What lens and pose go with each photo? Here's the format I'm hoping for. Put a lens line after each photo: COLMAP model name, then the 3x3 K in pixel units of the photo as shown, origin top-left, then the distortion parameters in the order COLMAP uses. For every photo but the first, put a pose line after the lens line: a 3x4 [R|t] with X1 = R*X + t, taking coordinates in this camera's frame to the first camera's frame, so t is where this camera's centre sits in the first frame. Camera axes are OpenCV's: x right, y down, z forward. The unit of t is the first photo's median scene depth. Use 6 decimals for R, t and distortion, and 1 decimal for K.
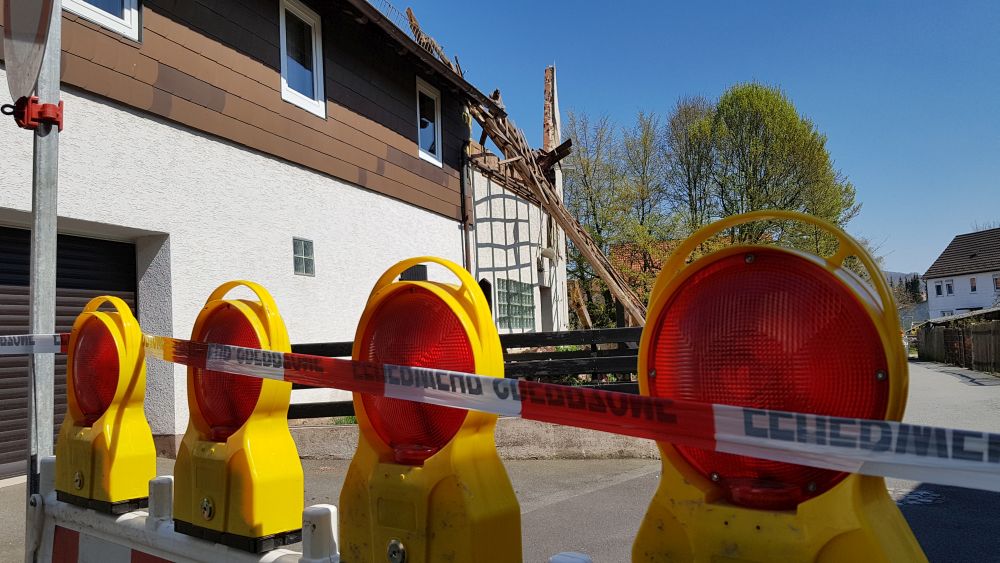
lens RADIAL K [[780.0, 0, 496.4], [0, 780.0, 314.6], [0, 0, 1]] dist [0.051865, -0.055669]
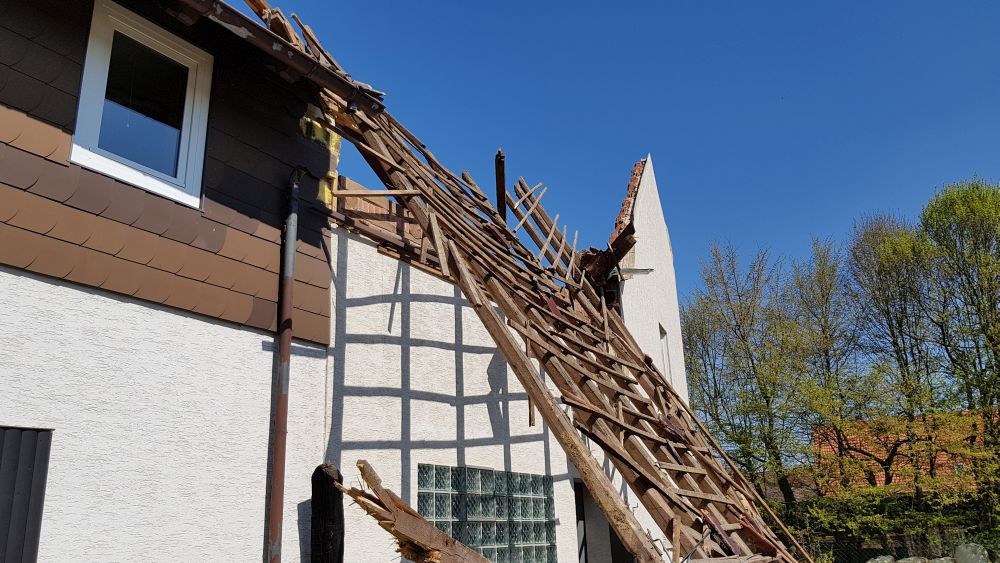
lens RADIAL K [[780.0, 0, 496.4], [0, 780.0, 314.6], [0, 0, 1]] dist [0.051865, -0.055669]
pose [[0.968838, -0.070928, -0.237324, 0.140651], [0.011087, 0.969583, -0.244512, -0.016197], [0.247448, 0.234261, 0.940155, 0.476831]]
